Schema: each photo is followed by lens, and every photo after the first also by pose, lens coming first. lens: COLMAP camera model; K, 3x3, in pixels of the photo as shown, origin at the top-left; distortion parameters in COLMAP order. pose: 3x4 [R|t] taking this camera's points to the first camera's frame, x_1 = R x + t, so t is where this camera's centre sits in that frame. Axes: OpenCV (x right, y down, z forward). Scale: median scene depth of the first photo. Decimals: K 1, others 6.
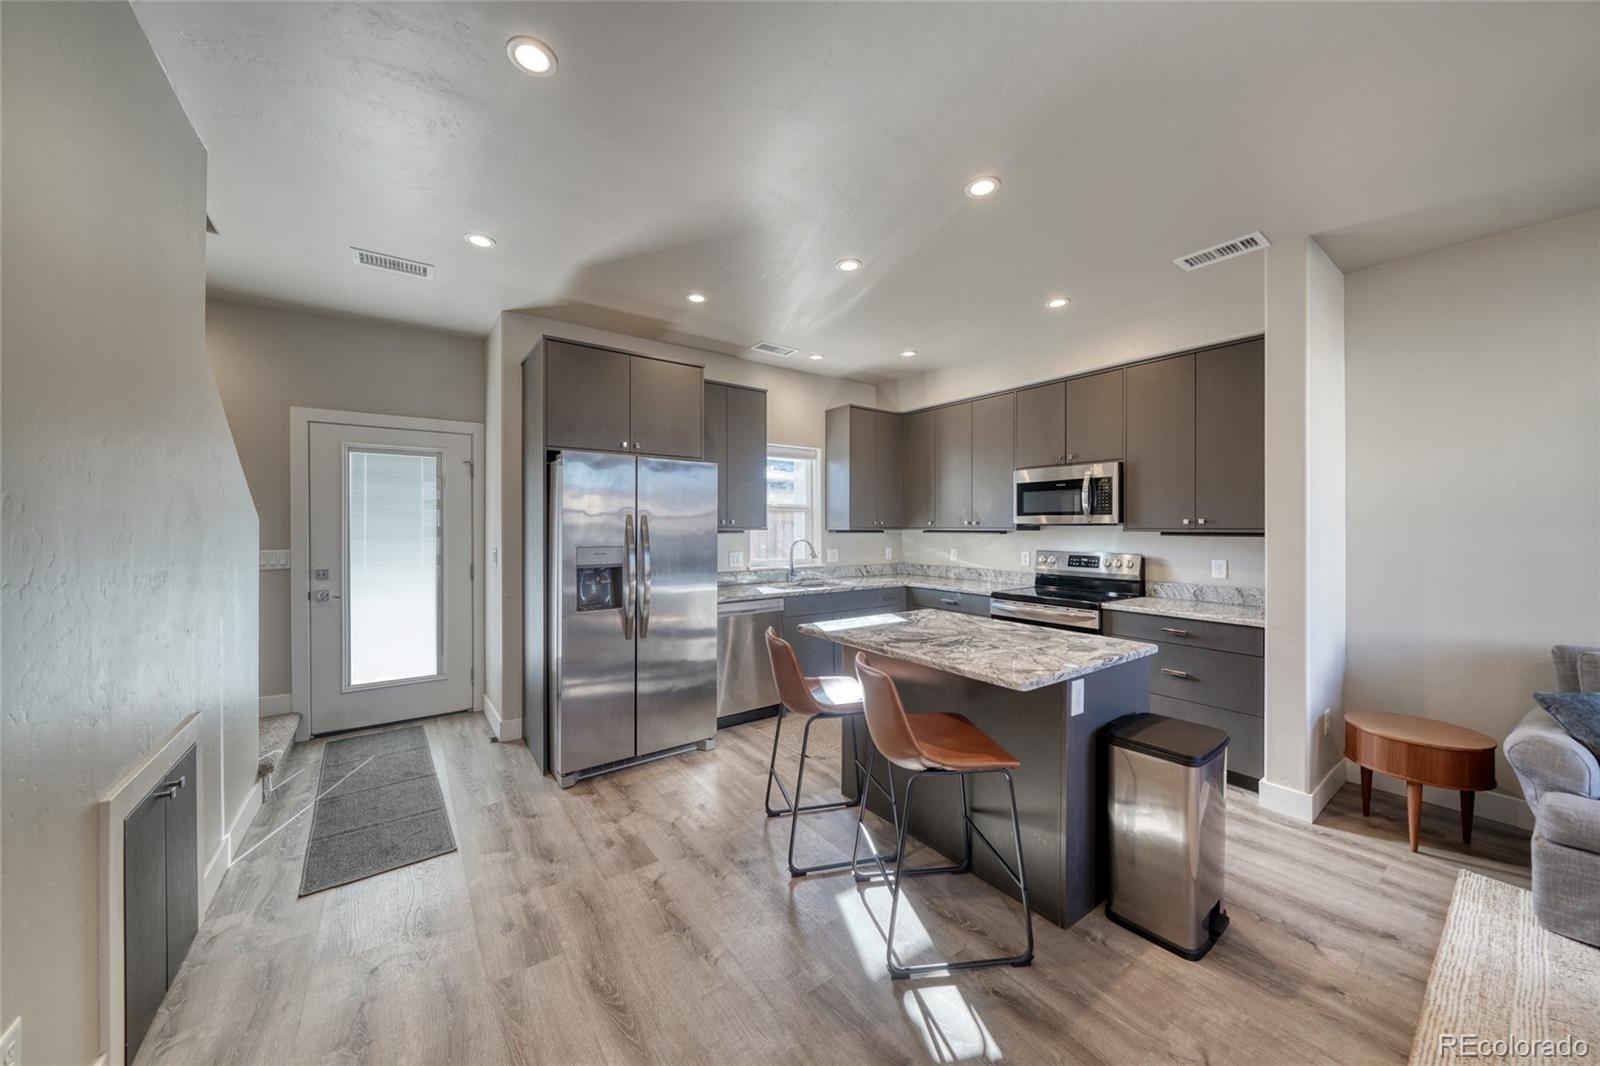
lens RADIAL K [[552.7, 0, 784.4], [0, 552.7, 526.6], [0, 0, 1]] dist [-0.007887, 0.000370]
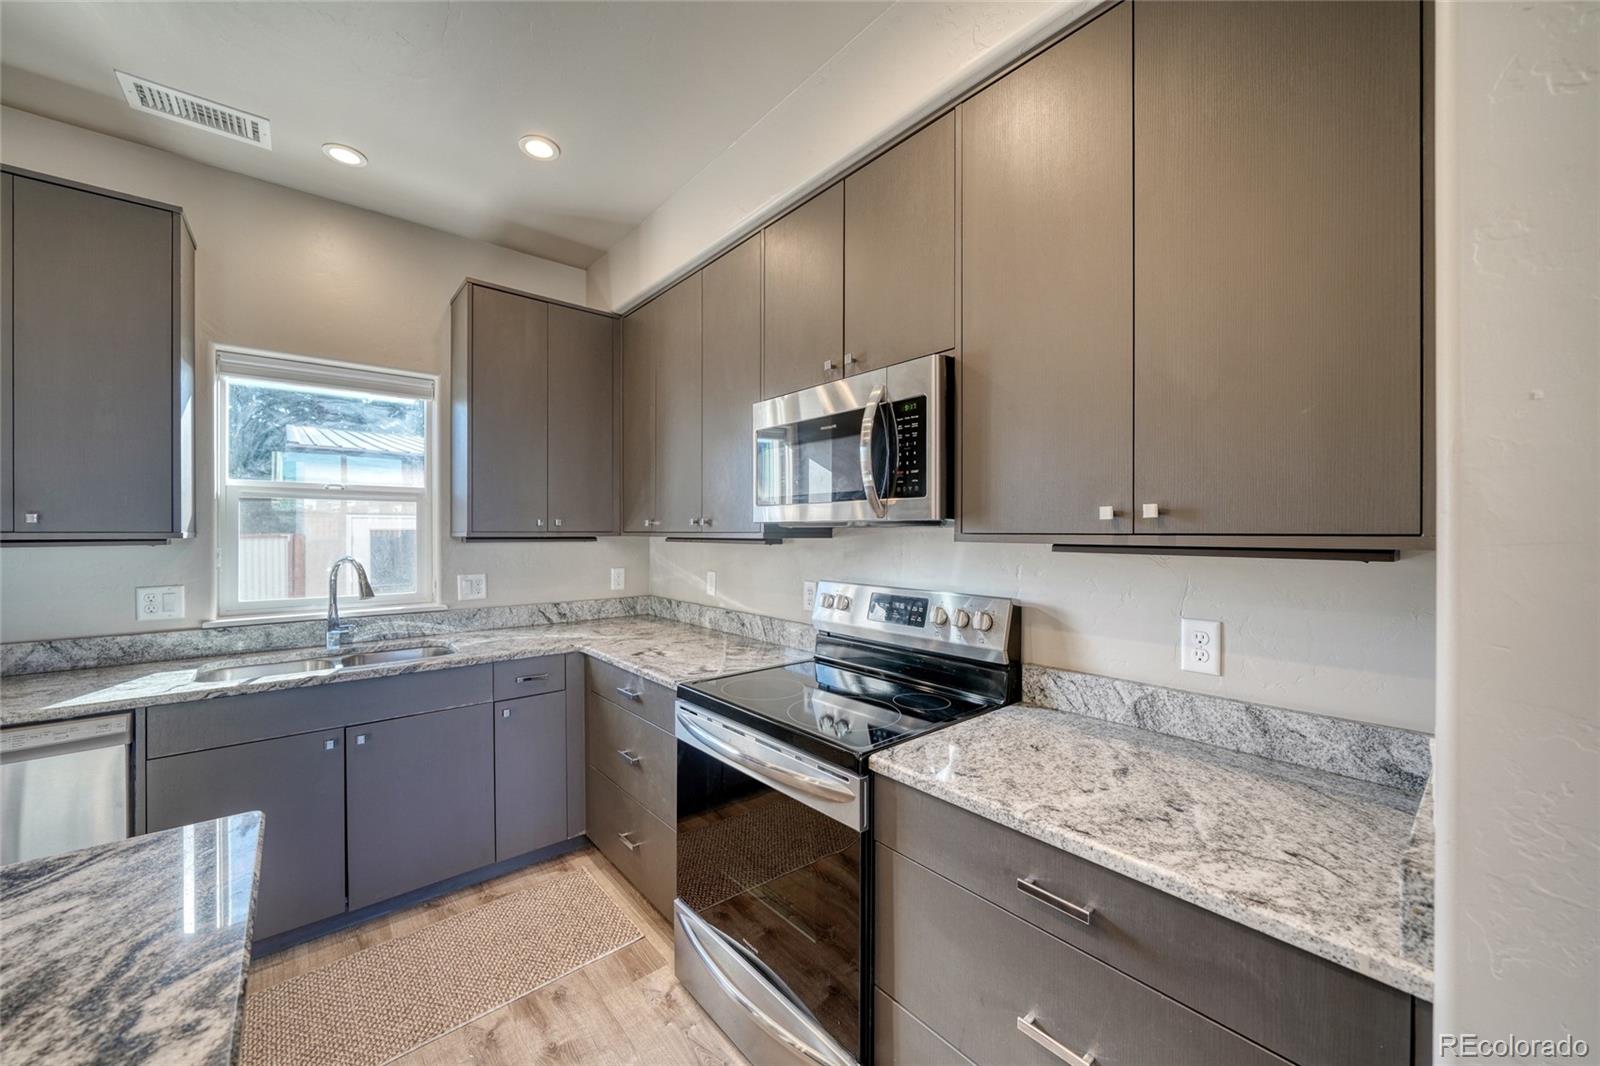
lens RADIAL K [[594.4, 0, 780.0], [0, 594.4, 533.8], [0, 0, 1]] dist [-0.007050, 0.001521]
pose [[0.997032, -0.000685, 0.076989, 0.491498], [0.000455, 0.999995, 0.002999, 0.002441], [-0.076990, -0.002955, 0.997027, 0.640408]]
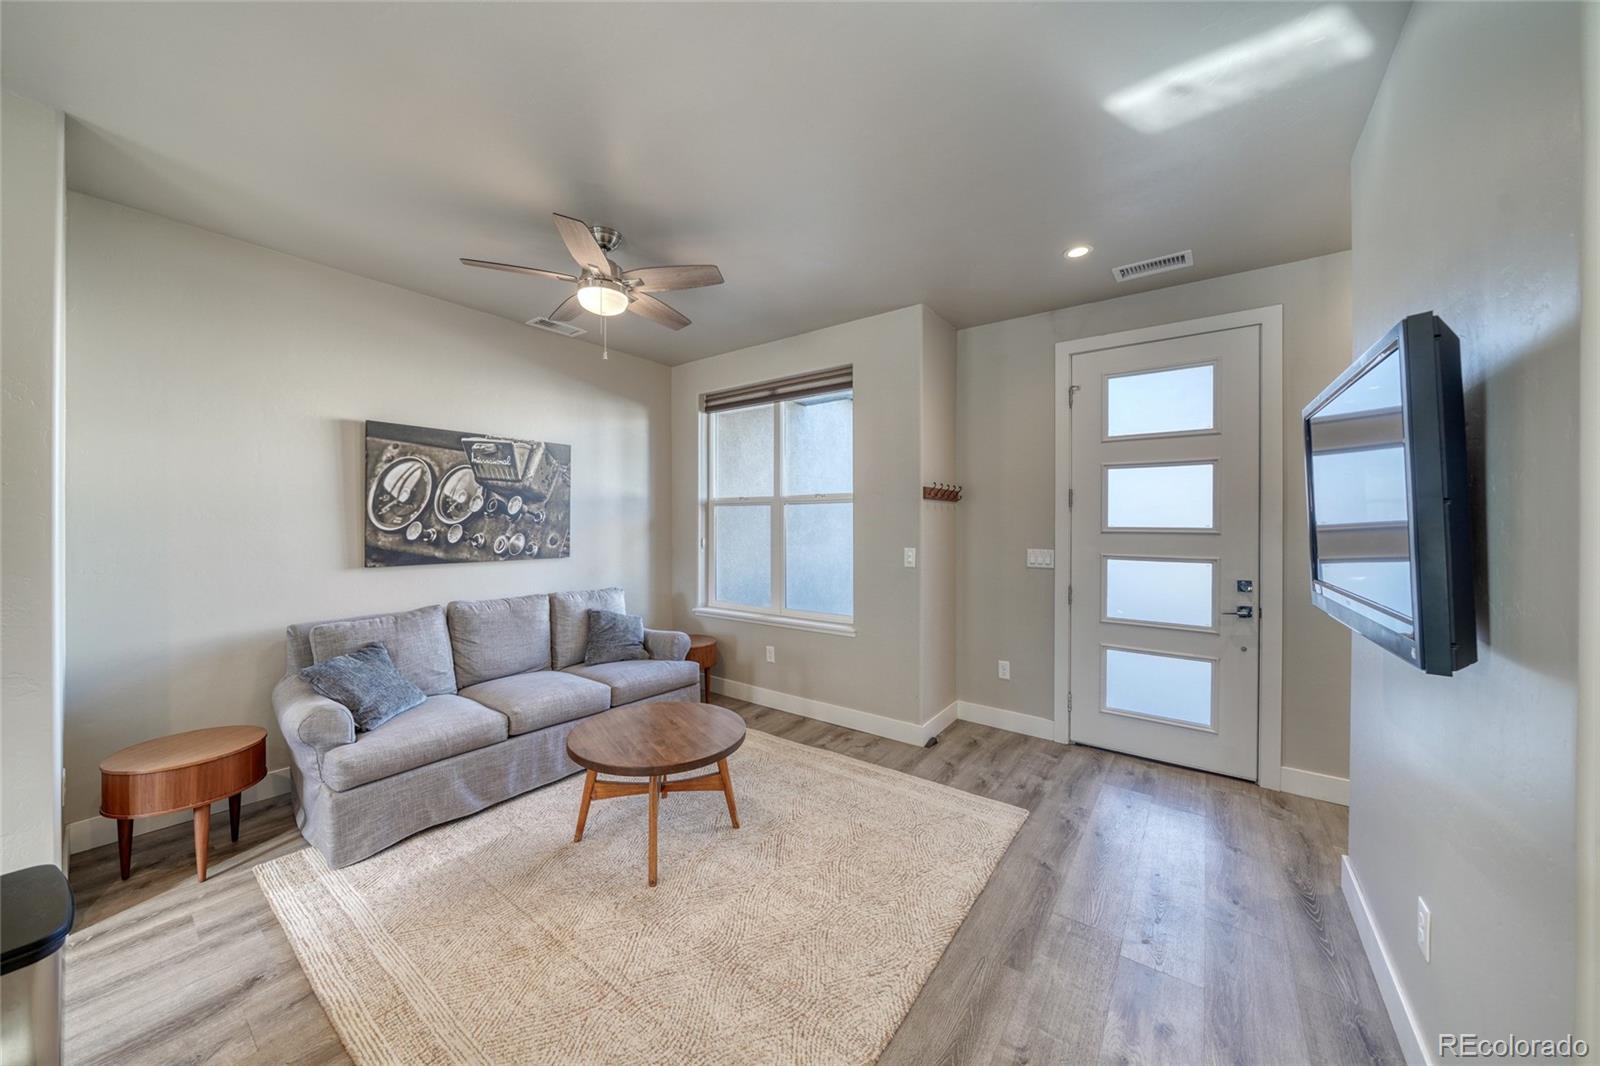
lens RADIAL K [[552.7, 0, 798.3], [0, 552.7, 523.4], [0, 0, 1]] dist [-0.007887, 0.000370]
pose [[-0.311047, 0.000732, 0.950394, -0.007001], [-0.001675, 0.999998, -0.001318, 0.001998], [-0.950393, -0.002002, -0.311046, 0.235422]]
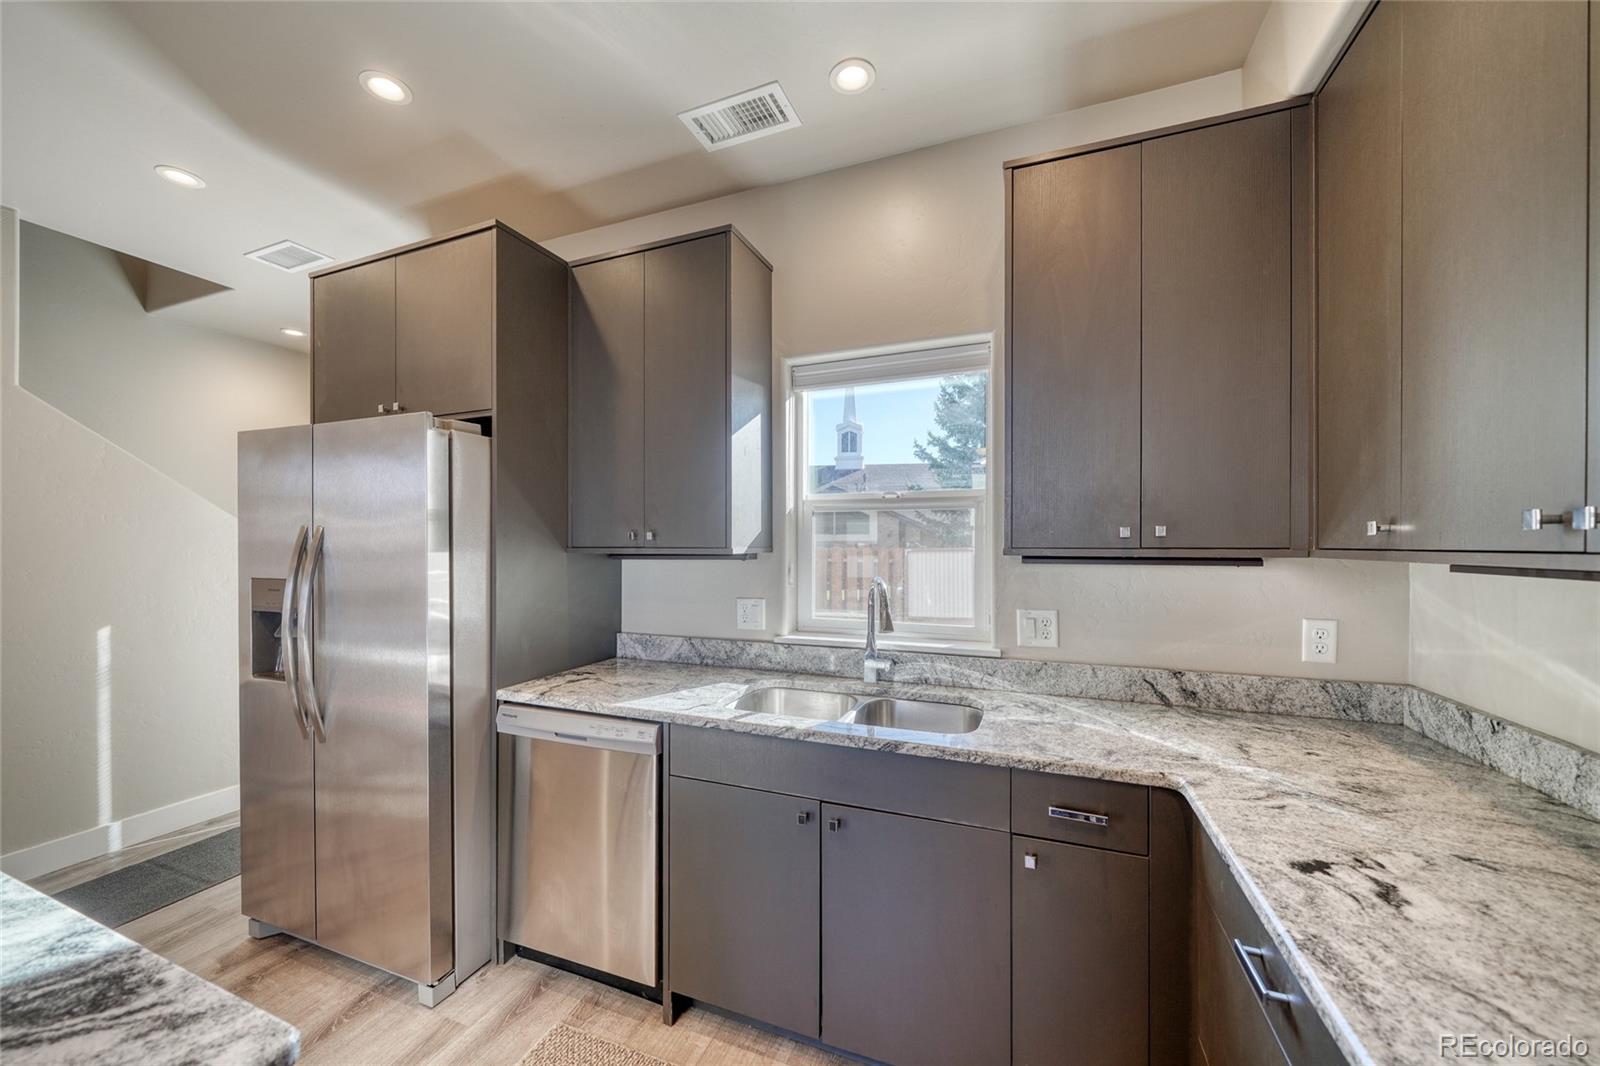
lens RADIAL K [[594.4, 0, 791.0], [0, 594.4, 548.5], [0, 0, 1]] dist [-0.007050, 0.001521]
pose [[0.545013, 0.003694, -0.838419, 0.475229], [-0.001057, 0.999993, 0.003719, 0.000561], [0.838427, -0.001140, 0.545013, 0.987005]]
